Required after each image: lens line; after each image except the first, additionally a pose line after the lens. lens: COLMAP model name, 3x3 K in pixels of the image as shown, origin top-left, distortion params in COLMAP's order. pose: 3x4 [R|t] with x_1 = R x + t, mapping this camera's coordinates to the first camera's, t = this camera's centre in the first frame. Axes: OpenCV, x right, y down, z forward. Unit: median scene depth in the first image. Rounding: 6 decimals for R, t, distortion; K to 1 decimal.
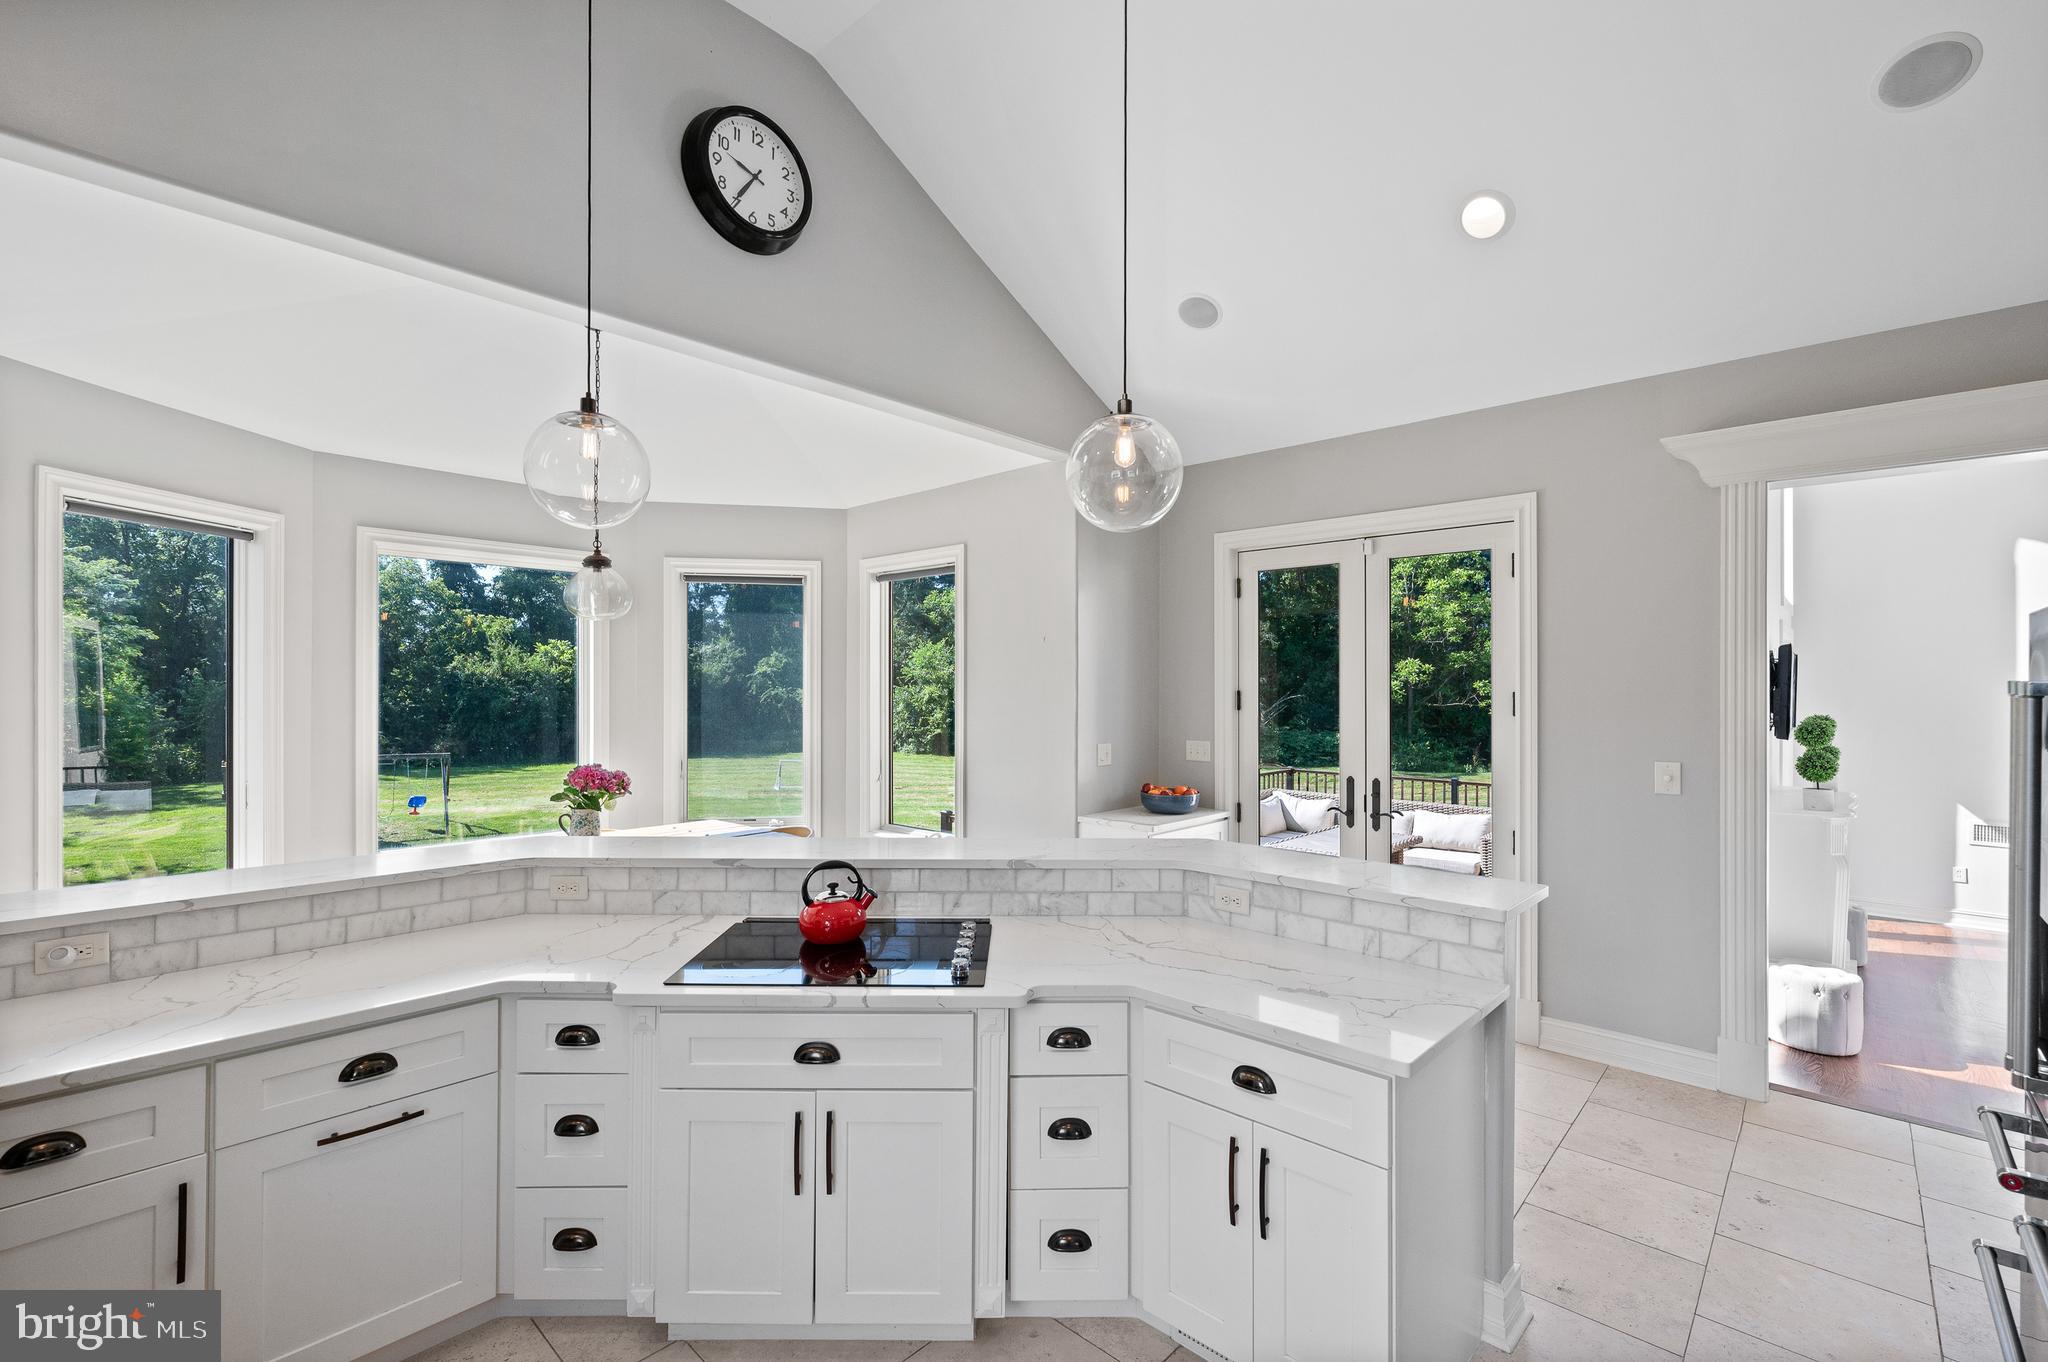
lens RADIAL K [[889.8, 0, 1025.4], [0, 889.8, 686.2], [0, 0, 1]] dist [0.000912, 0.001282]
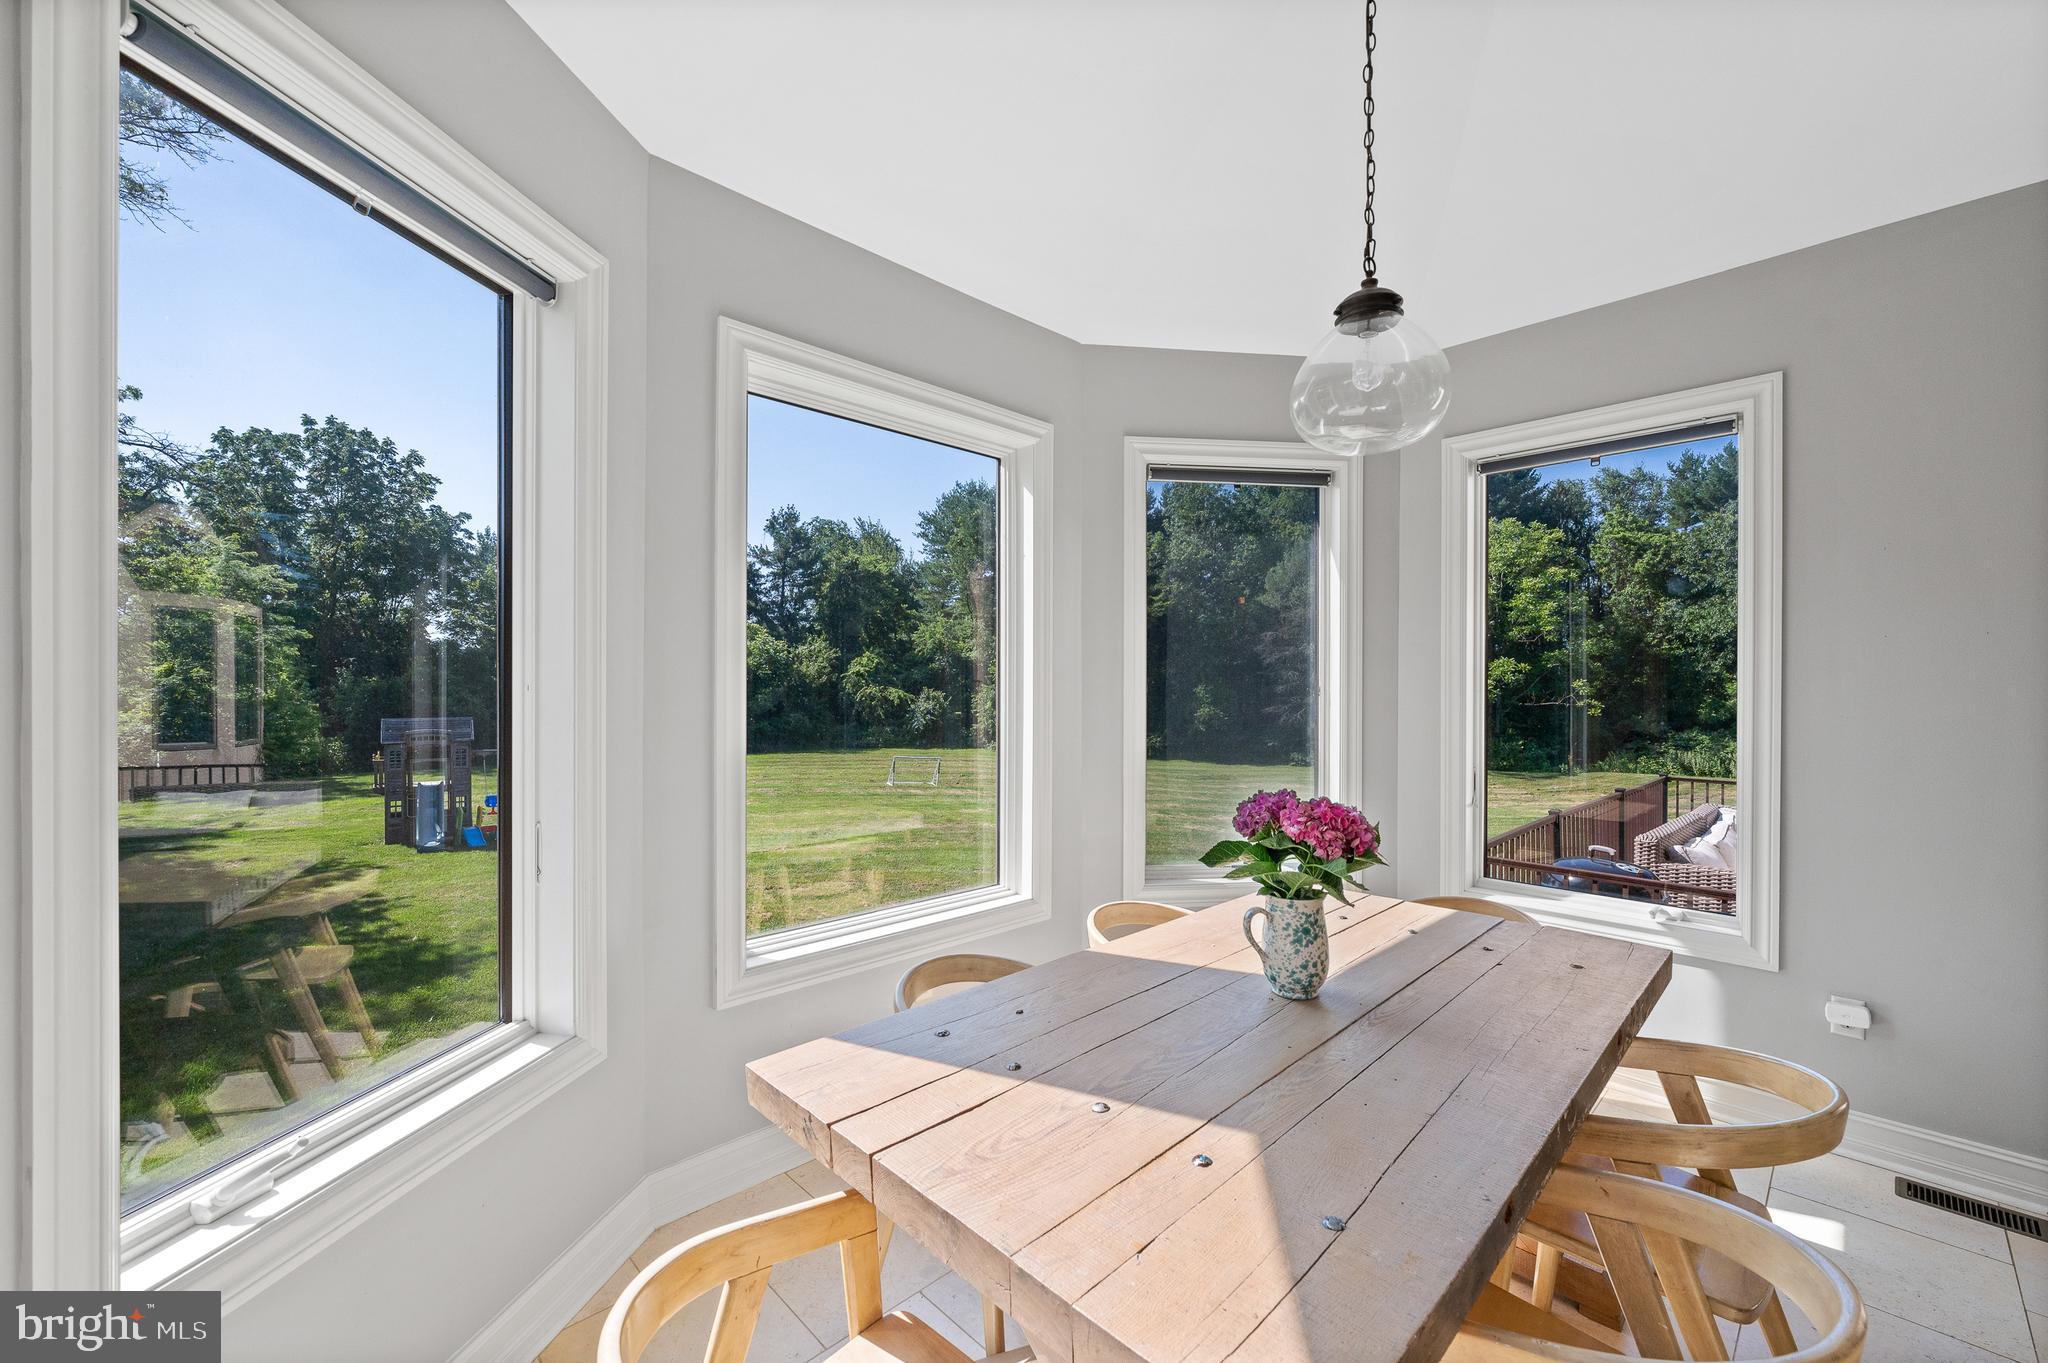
lens RADIAL K [[825.2, 0, 1022.8], [0, 825.2, 683.7], [0, 0, 1]] dist [0.000407, 0.000207]
pose [[0.998253, 0.001648, -0.059057, -0.442428], [-0.001915, 0.999988, -0.004458, 0.027223], [0.059049, 0.004563, 0.998245, 0.434070]]
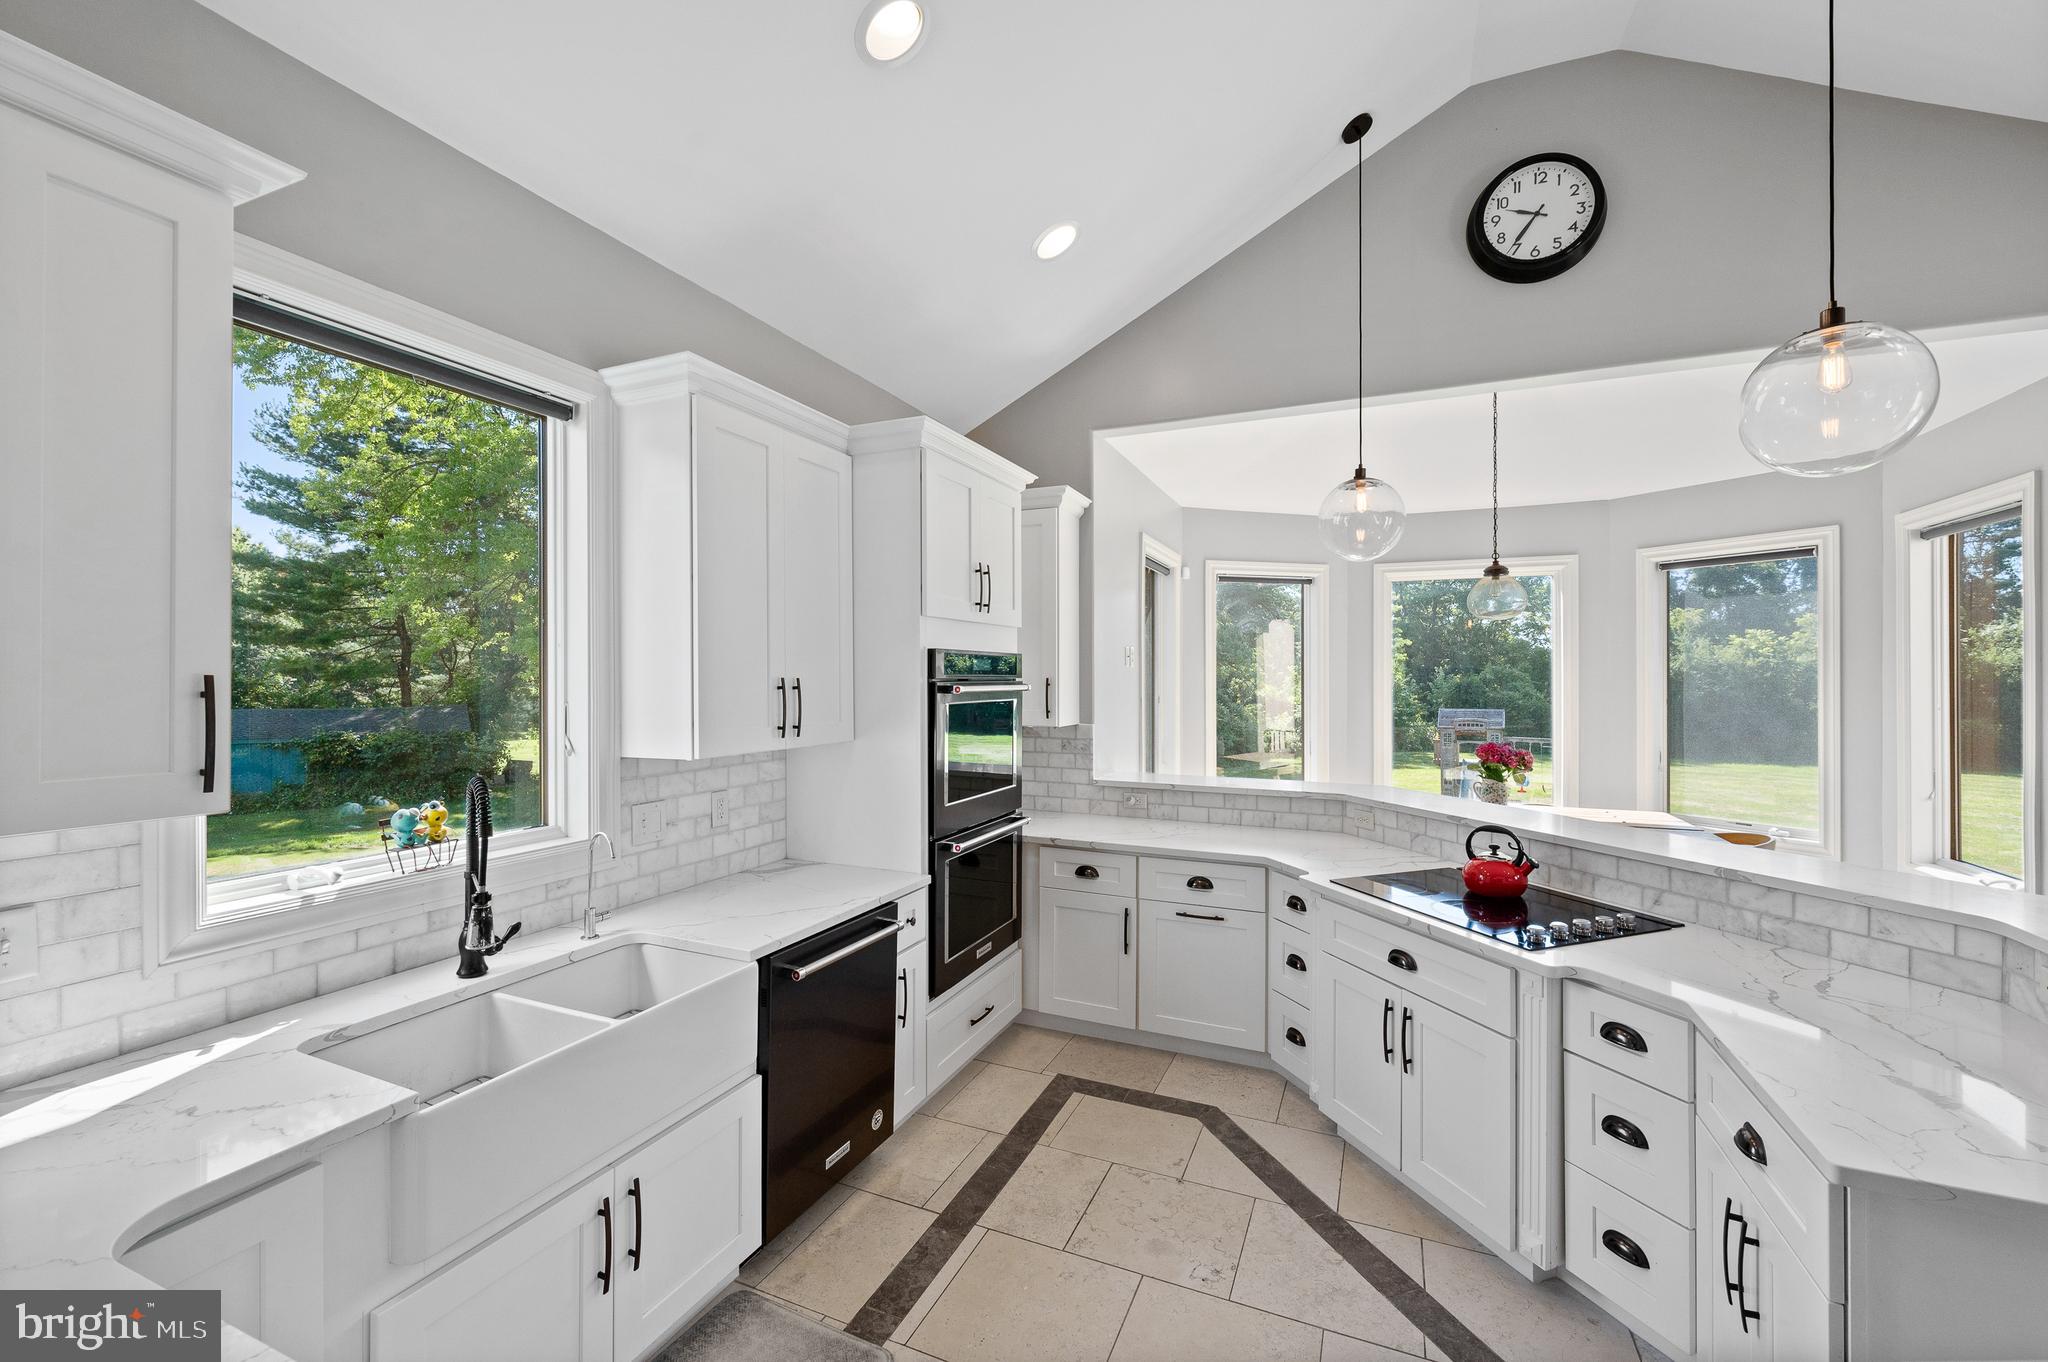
lens RADIAL K [[825.2, 0, 1031.4], [0, 825.2, 674.1], [0, 0, 1]] dist [0.000407, 0.000207]
pose [[0.337236, -0.006525, -0.941397, 0.245068], [-0.000632, 0.999974, -0.007158, 0.004273], [0.941420, 0.003009, 0.337223, 0.035287]]
